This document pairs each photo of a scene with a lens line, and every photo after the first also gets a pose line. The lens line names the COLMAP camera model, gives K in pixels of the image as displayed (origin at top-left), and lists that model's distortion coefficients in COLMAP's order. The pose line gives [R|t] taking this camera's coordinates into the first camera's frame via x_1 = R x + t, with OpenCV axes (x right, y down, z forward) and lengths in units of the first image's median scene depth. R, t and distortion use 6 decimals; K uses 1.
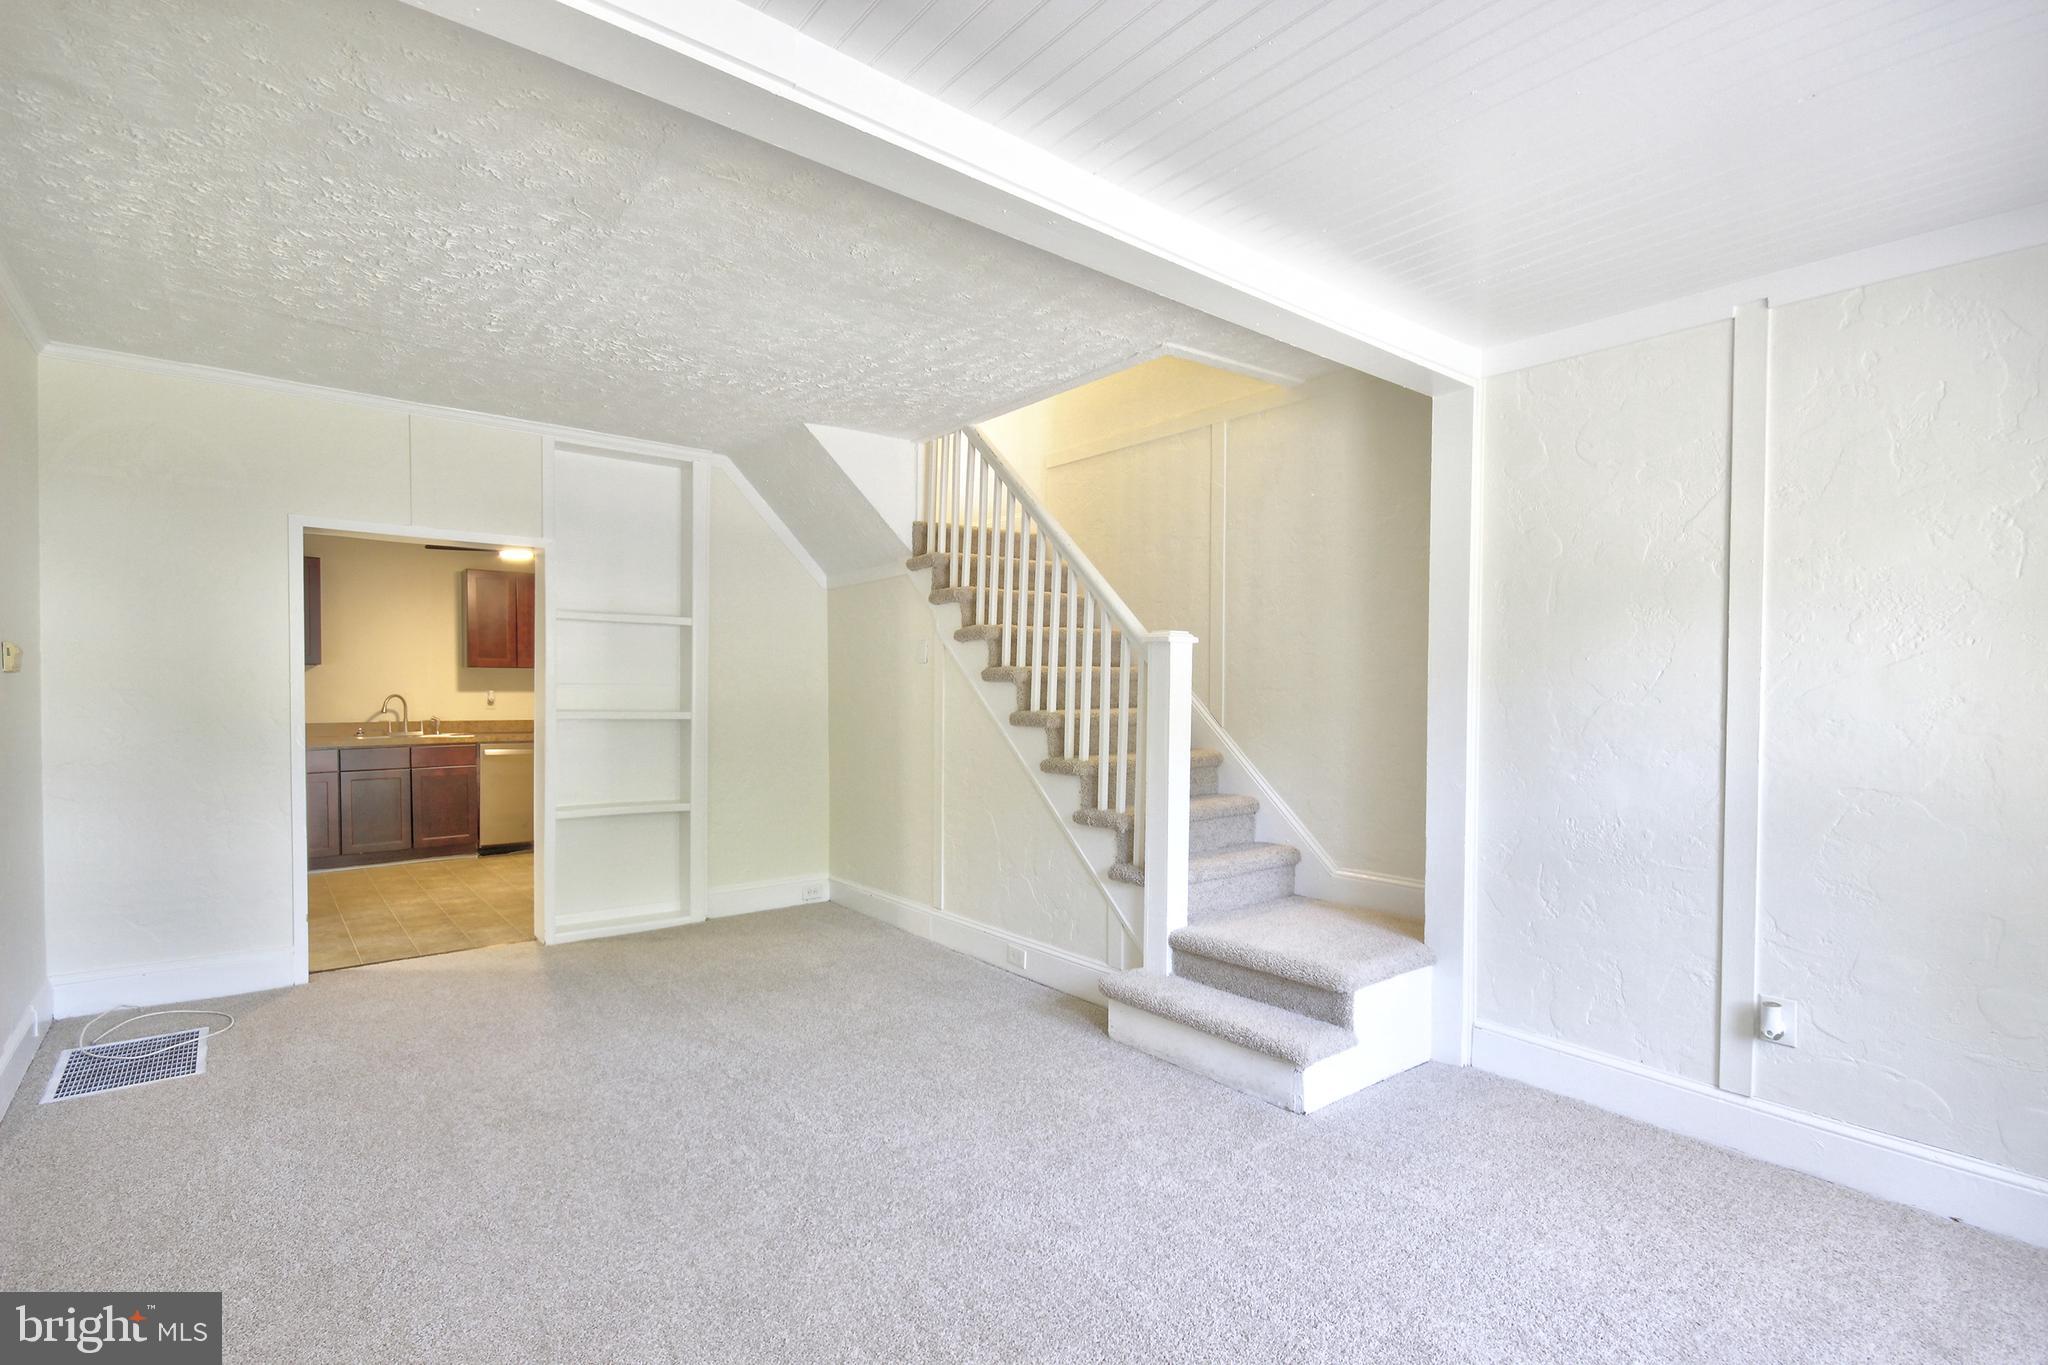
lens RADIAL K [[969.7, 0, 1030.0], [0, 969.7, 699.7], [0, 0, 1]] dist [-0.000516, -0.000055]
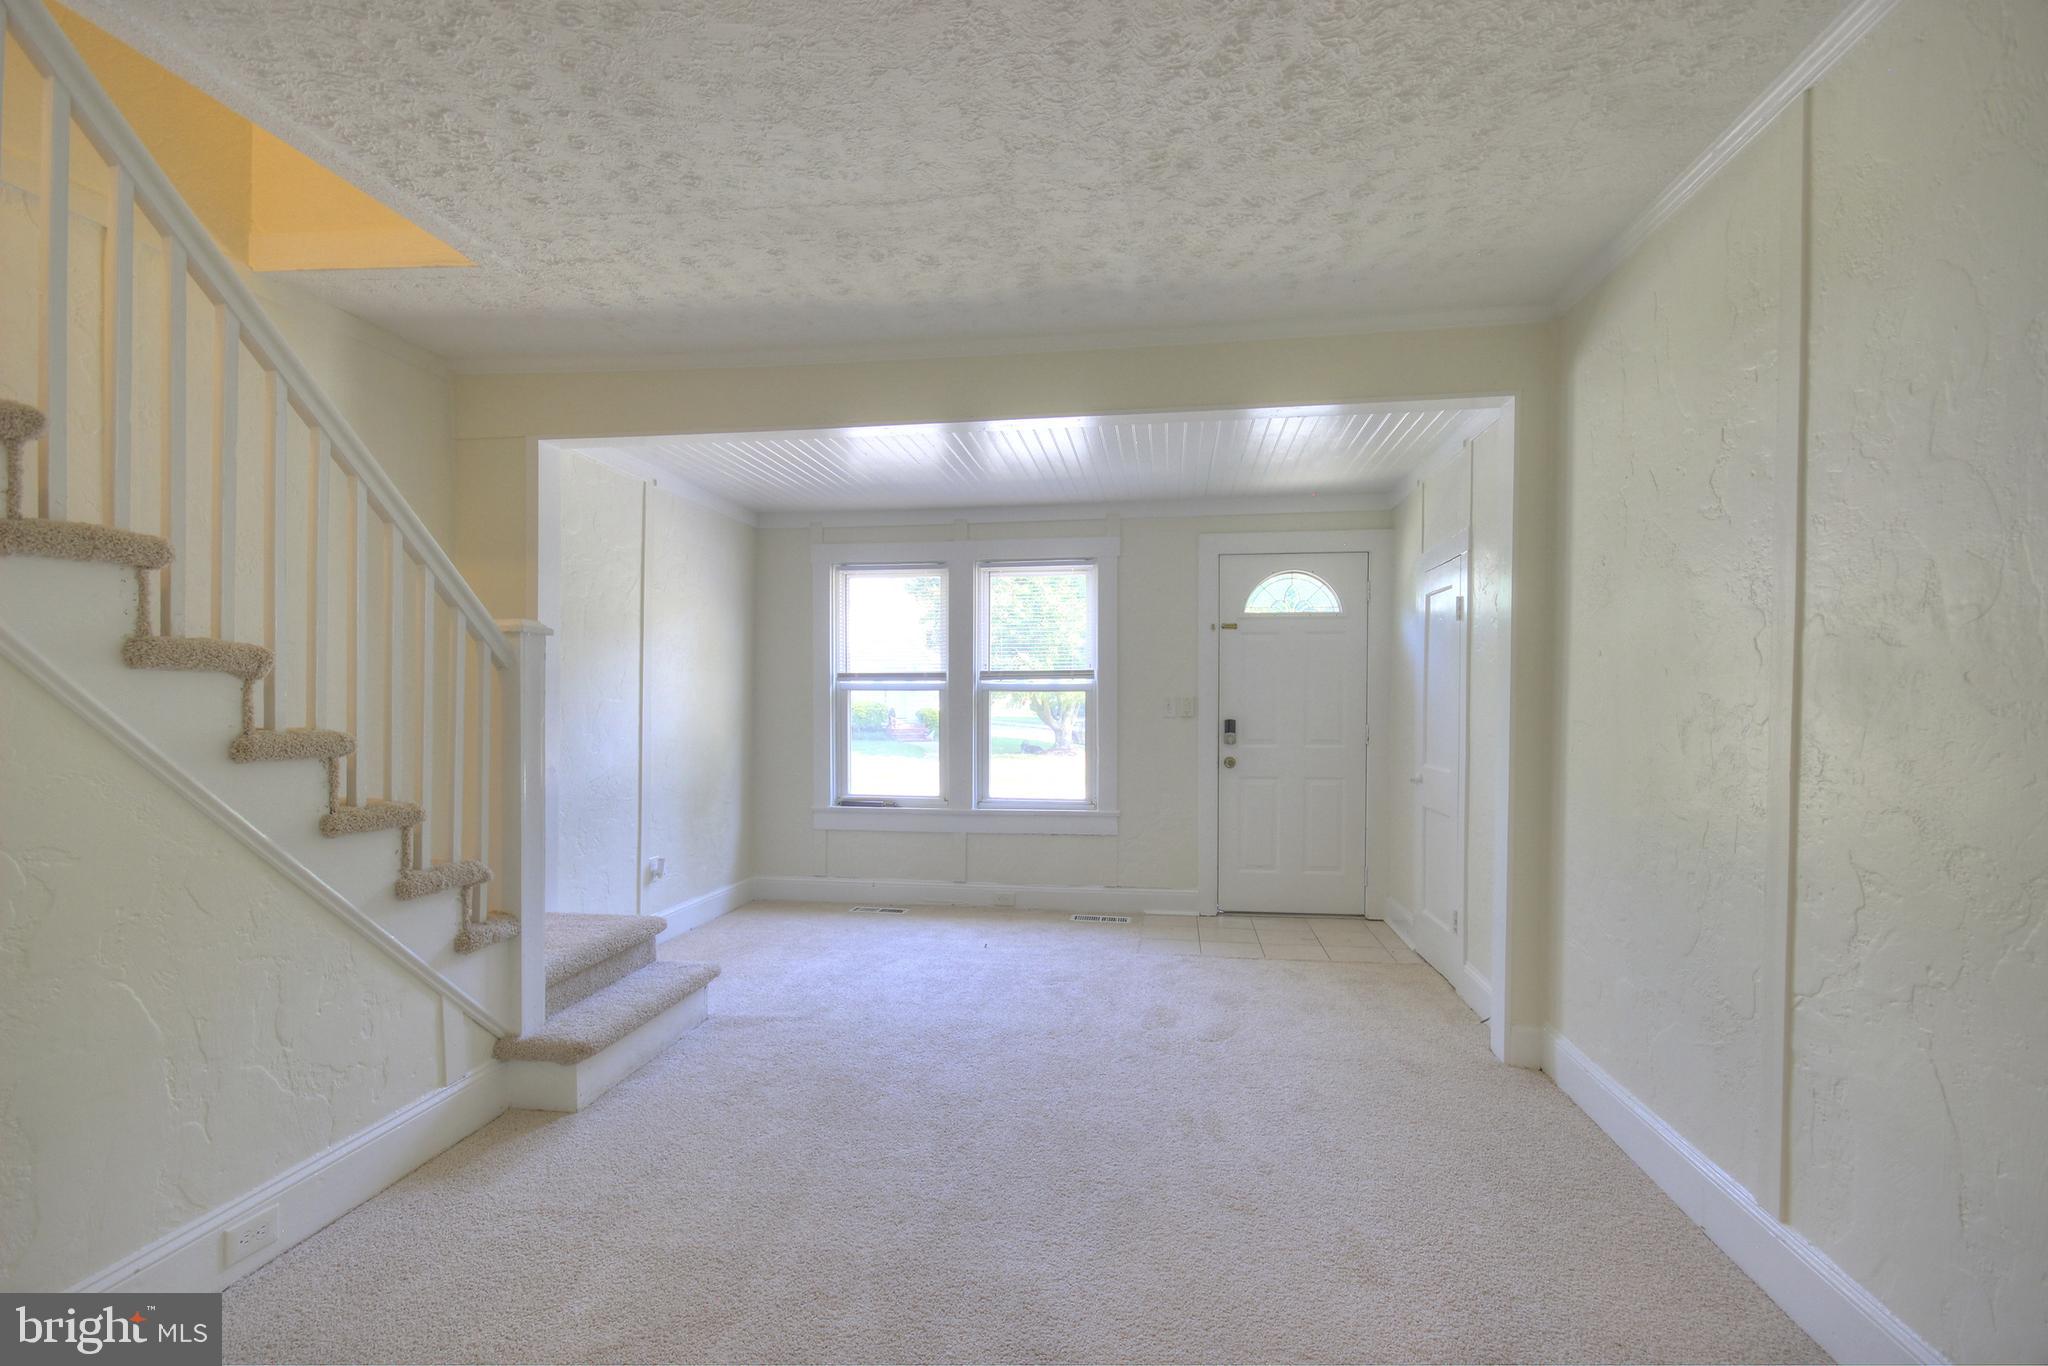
lens RADIAL K [[969.7, 0, 1030.0], [0, 969.7, 700.2], [0, 0, 1]] dist [-0.000516, -0.000055]
pose [[-0.655586, -0.018864, 0.754885, -0.771178], [0.003125, 0.999612, 0.027693, -0.018894], [-0.755114, 0.020514, -0.655272, 1.236417]]
